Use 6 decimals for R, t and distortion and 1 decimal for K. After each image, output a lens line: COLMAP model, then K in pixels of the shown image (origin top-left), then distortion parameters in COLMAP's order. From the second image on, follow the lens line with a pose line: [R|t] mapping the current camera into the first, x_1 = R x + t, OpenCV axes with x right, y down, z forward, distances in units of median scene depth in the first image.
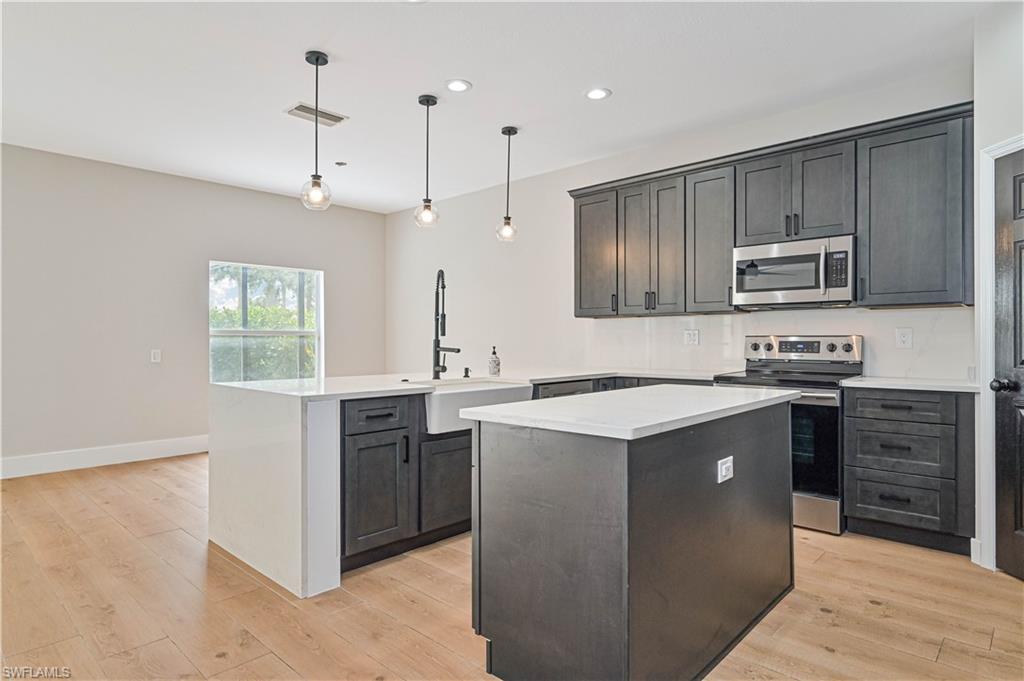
lens RADIAL K [[573.5, 0, 517.5], [0, 573.5, 341.1], [0, 0, 1]] dist [0.000702, -0.000238]
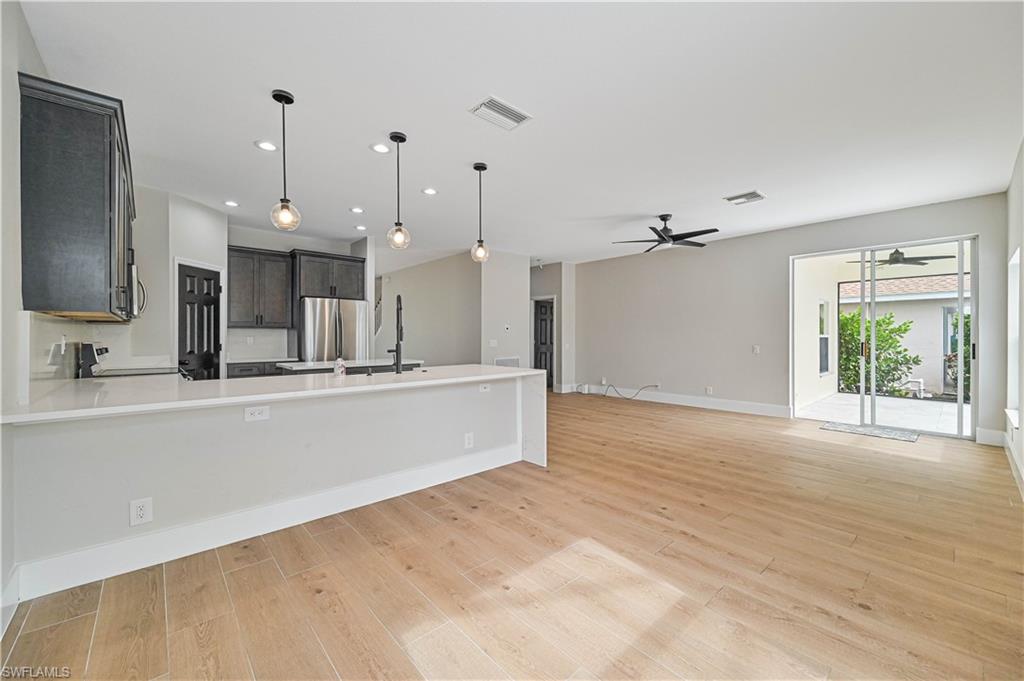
lens RADIAL K [[405.4, 0, 506.6], [0, 405.4, 337.9], [0, 0, 1]] dist [0.003515, -0.001074]
pose [[-0.995547, 0.002876, 0.094224, -0.459193], [0.003514, 0.999972, 0.006611, -0.021142], [-0.094203, 0.006913, -0.995529, 1.838719]]
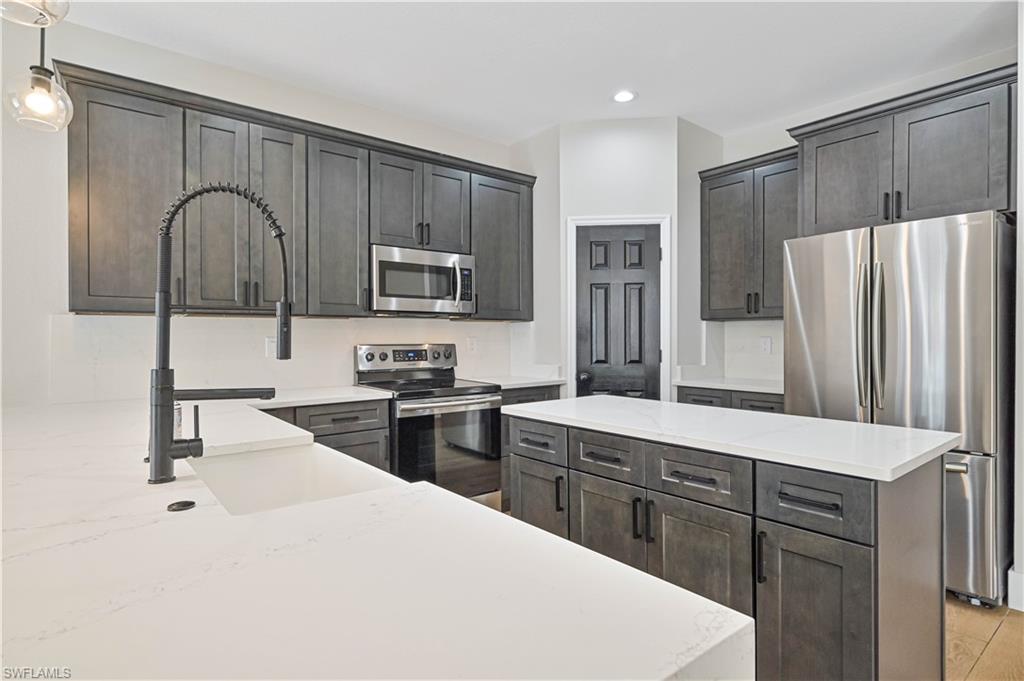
lens RADIAL K [[531.8, 0, 514.3], [0, 531.8, 337.6], [0, 0, 1]] dist [-0.000976, 0.001503]
pose [[0.147412, -0.000020, 0.989075, -0.414983], [0.003226, 0.999995, -0.000460, -0.020566], [-0.989070, 0.003259, 0.147411, 0.707332]]
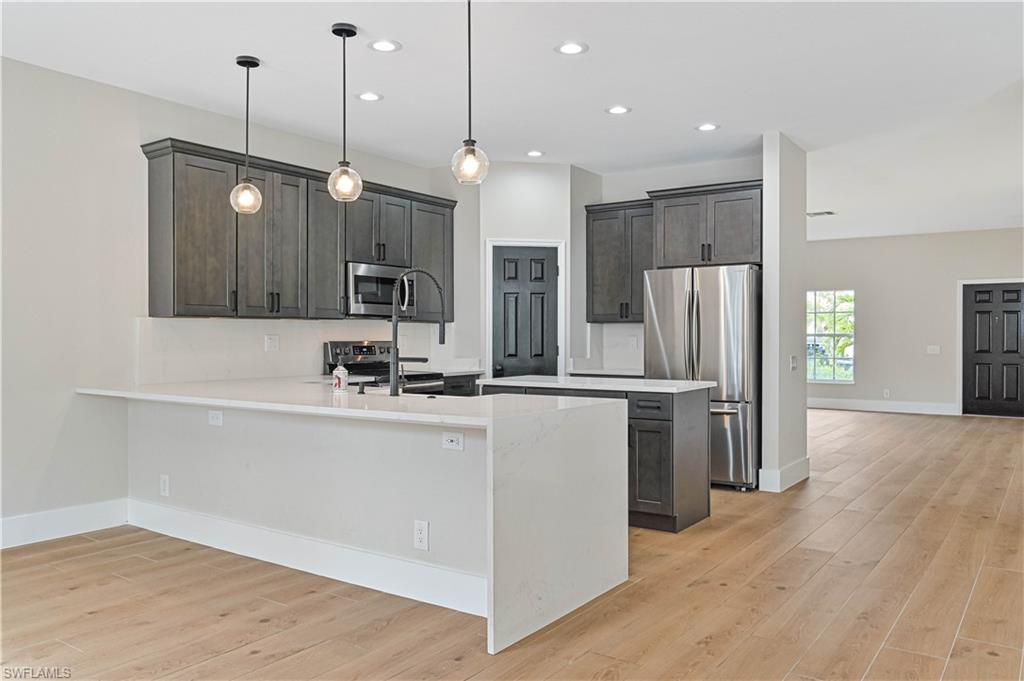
lens RADIAL K [[779.2, 0, 516.0], [0, 779.2, 336.5], [0, 0, 1]] dist [0.015796, -0.008890]
pose [[-0.139381, 0.001361, 0.990238, -1.229257], [0.002449, 0.999996, -0.001030, -0.017368], [-0.990236, 0.002282, -0.139384, 0.944120]]
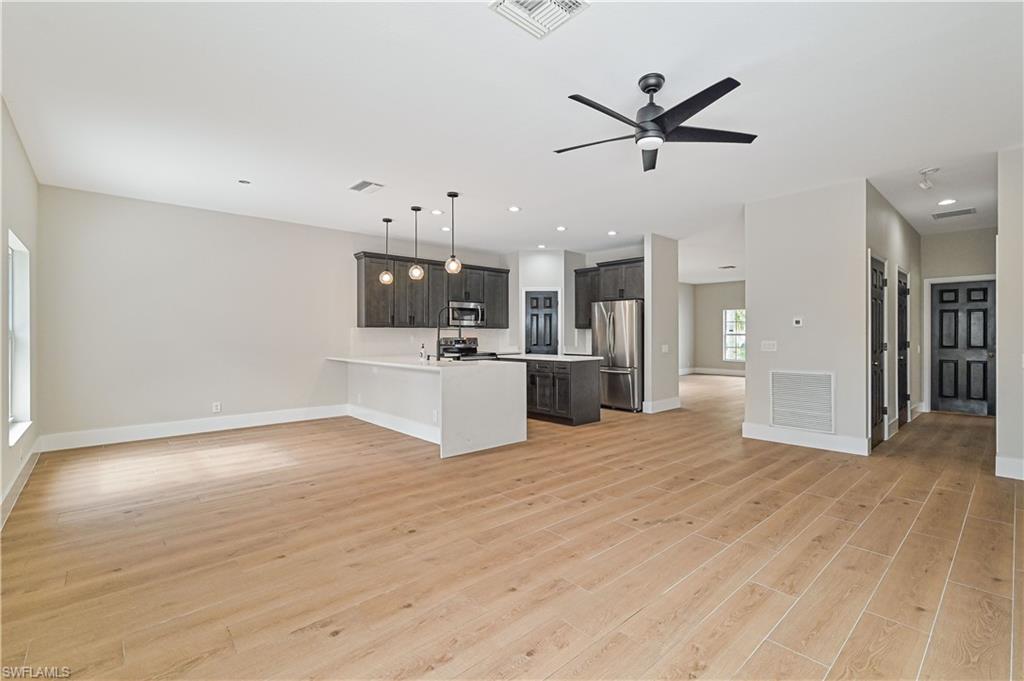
lens RADIAL K [[458.0, 0, 541.2], [0, 458.0, 330.2], [0, 0, 1]] dist [0.000428, 0.000650]
pose [[0.055965, 0.015143, 0.998318, -1.615303], [0.003455, 0.999876, -0.015360, -0.010990], [-0.998427, 0.004308, 0.055906, 0.537890]]
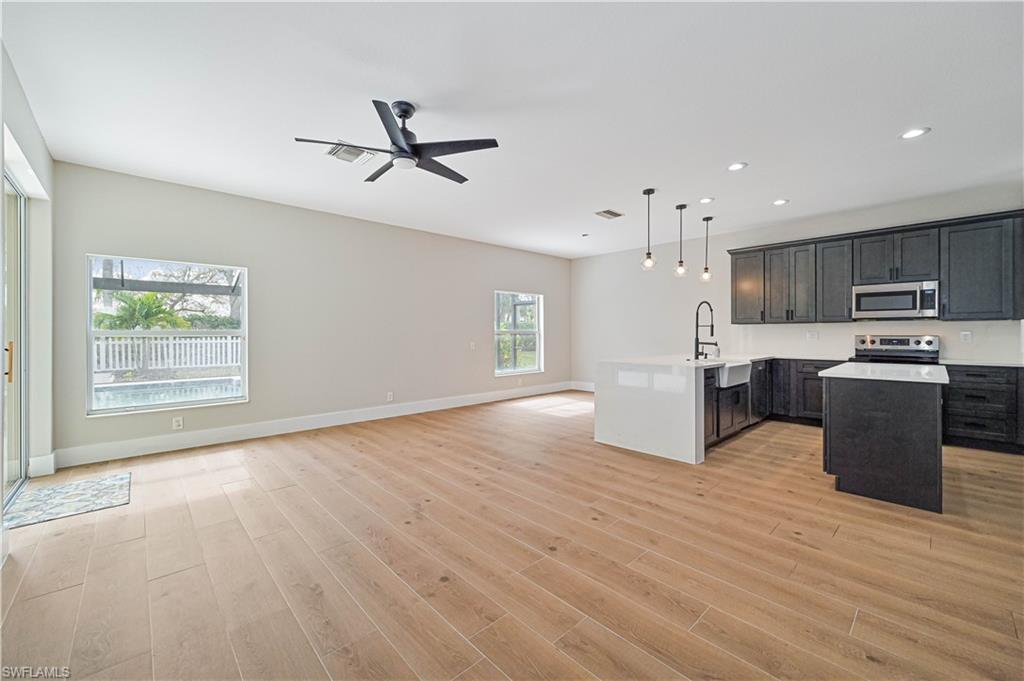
lens RADIAL K [[405.4, 0, 520.2], [0, 405.4, 333.7], [0, 0, 1]] dist [0.003515, -0.001074]
pose [[0.998329, 0.000604, -0.057776, -0.608471], [-0.000672, 0.999999, -0.001156, -0.013669], [0.057775, 0.001193, 0.998329, -0.328359]]
